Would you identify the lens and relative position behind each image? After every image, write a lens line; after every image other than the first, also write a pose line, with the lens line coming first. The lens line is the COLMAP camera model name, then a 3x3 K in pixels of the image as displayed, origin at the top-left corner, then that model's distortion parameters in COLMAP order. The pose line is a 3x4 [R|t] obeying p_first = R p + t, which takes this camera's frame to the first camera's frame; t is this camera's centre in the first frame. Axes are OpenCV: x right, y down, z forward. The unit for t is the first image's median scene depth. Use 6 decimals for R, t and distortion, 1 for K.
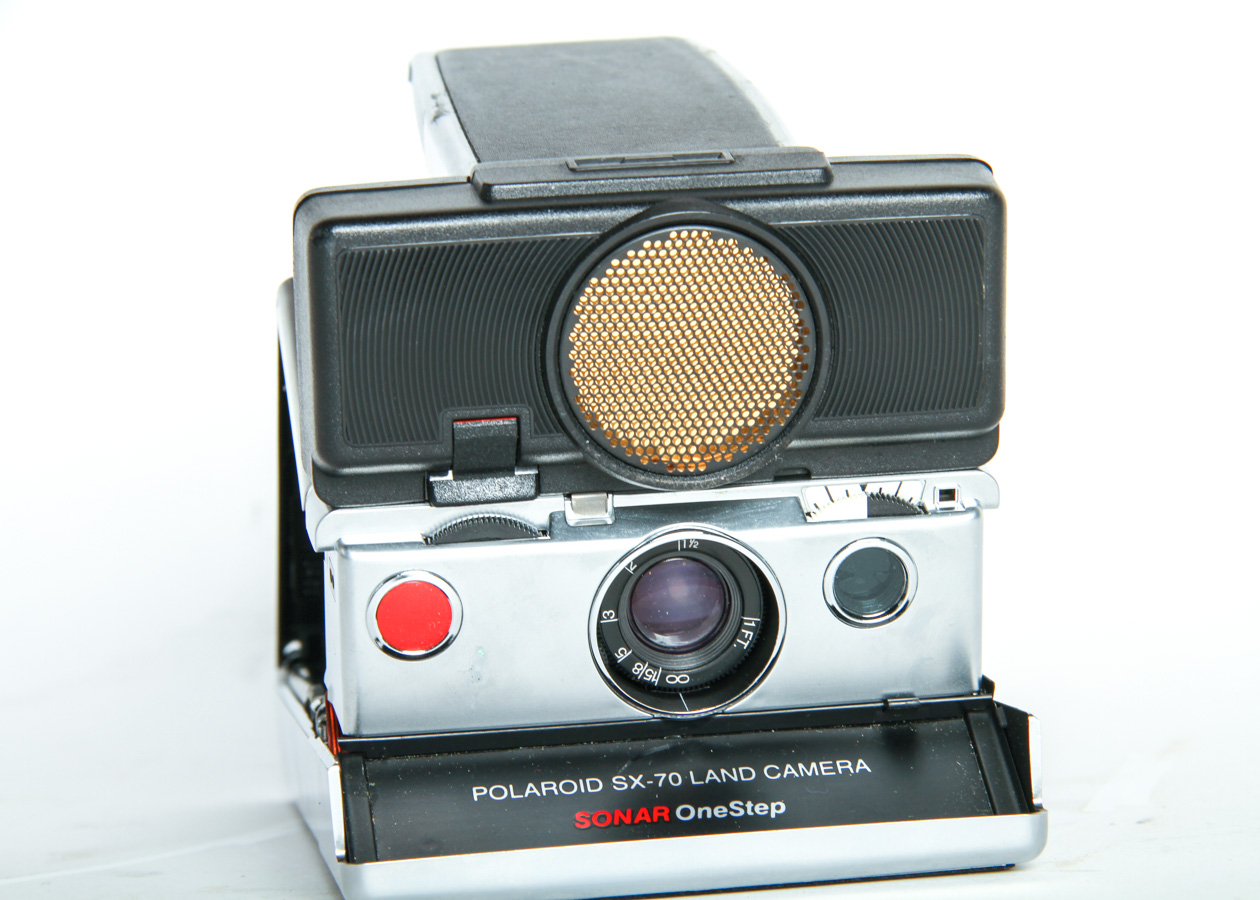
lens RADIAL K [[3930.2, 0, 628.6], [0, 3930.2, 452.0], [0, 0, 1]] dist [0.155717, 0.000000]
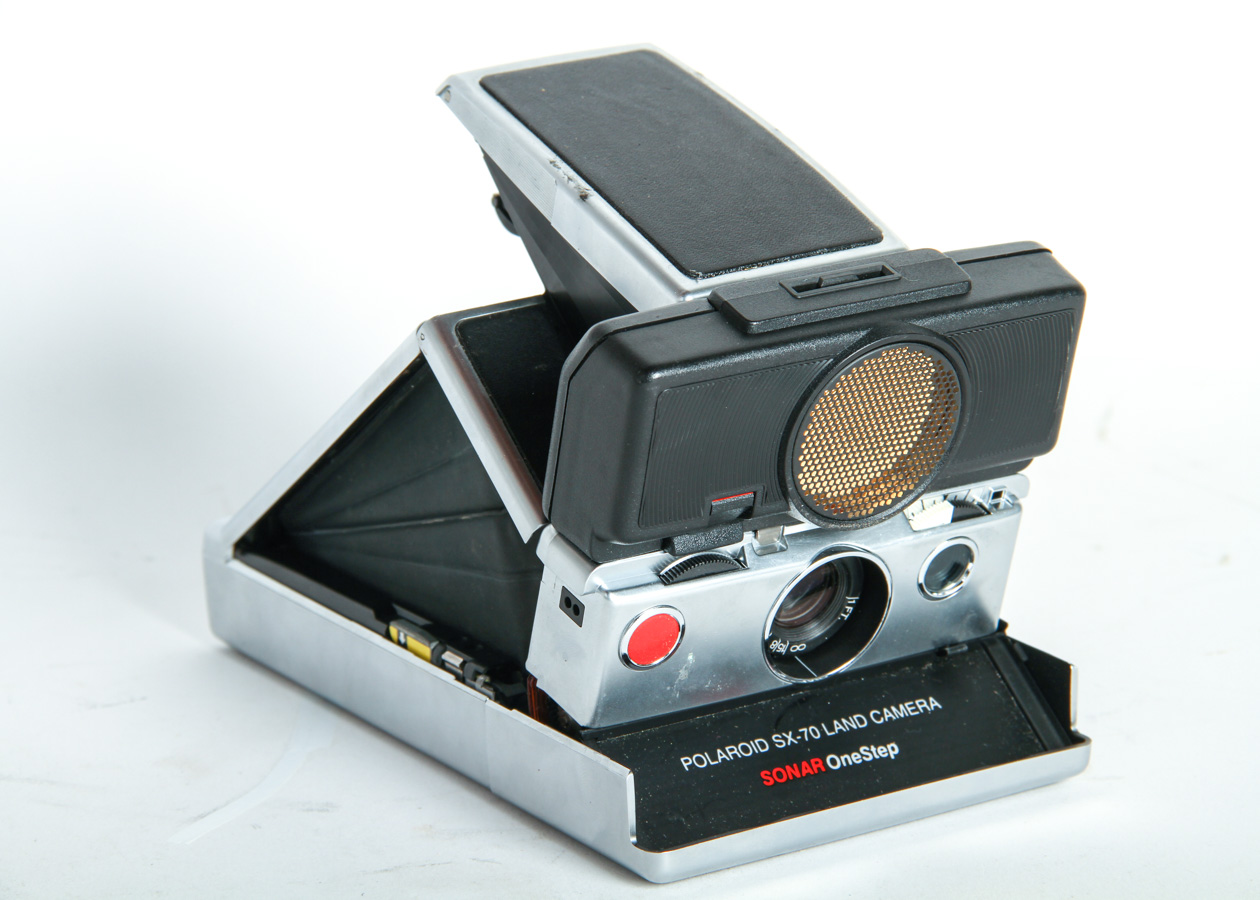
lens RADIAL K [[4698.6, 0, 626.4], [0, 4698.6, 443.8], [0, 0, 1]] dist [0.672322, 0.000000]
pose [[0.907529, -0.080986, 0.412107, -0.675099], [-0.021414, 0.971034, 0.237982, -0.376078], [-0.419443, -0.224800, 0.879507, -0.312559]]
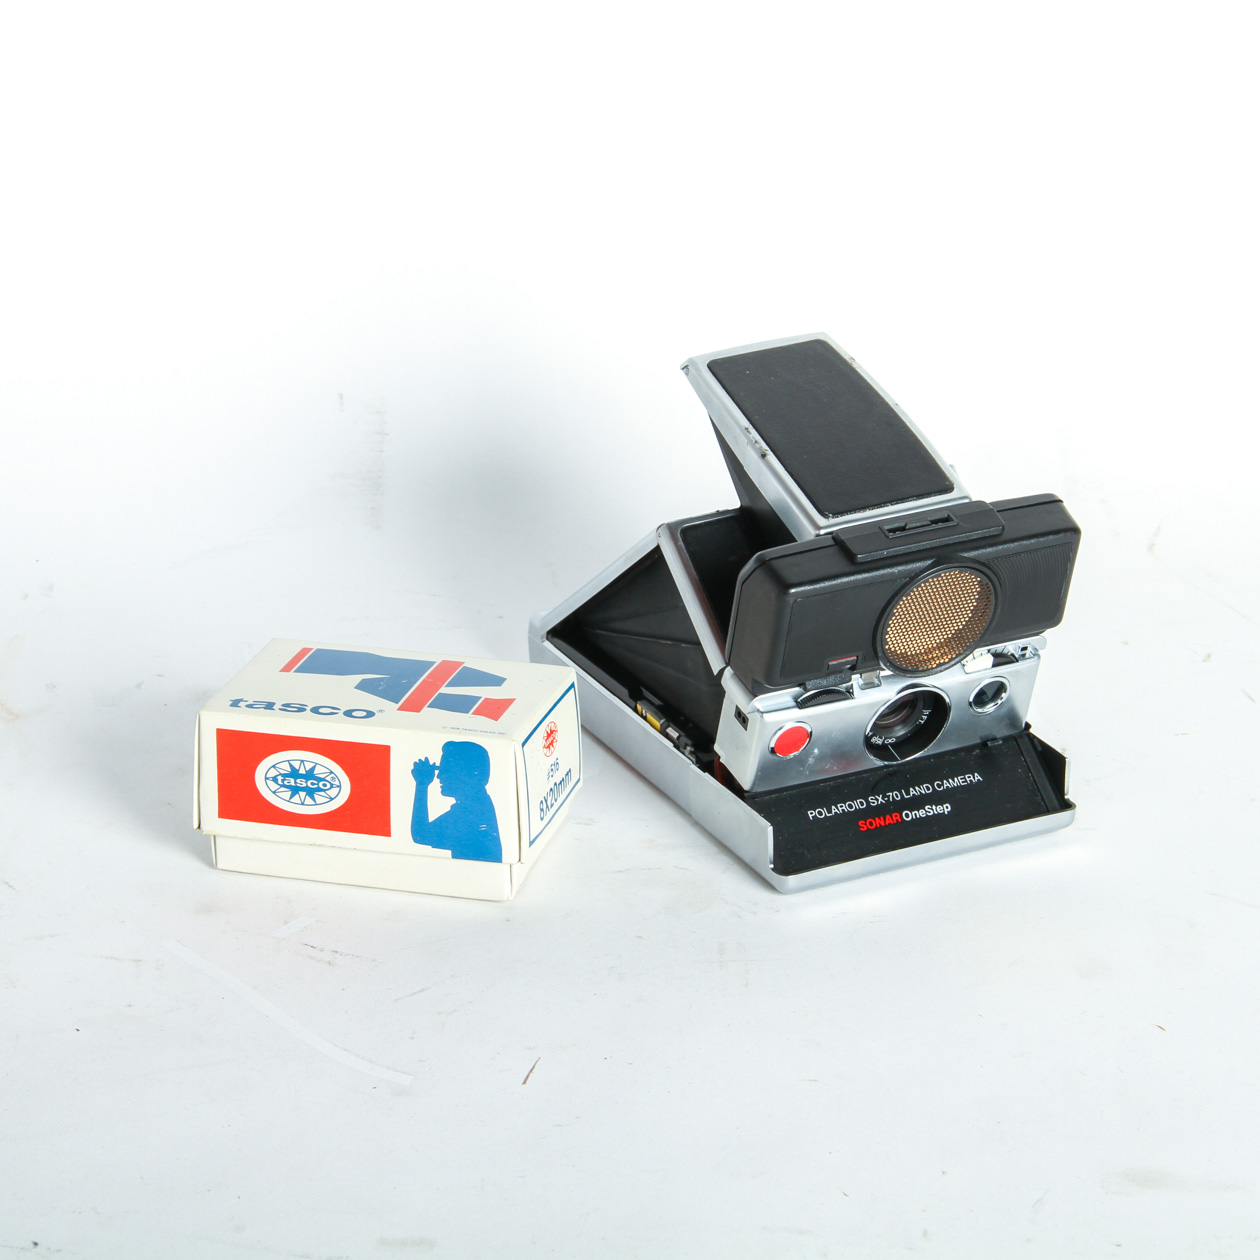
lens RADIAL K [[4125.0, 0, 635.3], [0, 4125.0, 633.7], [0, 0, 1]] dist [0.686234, 0.000000]
pose [[0.945968, -0.080470, 0.314117, -0.784726], [-0.037641, 0.934918, 0.352861, -0.748305], [-0.322069, -0.345619, 0.881373, -0.818312]]
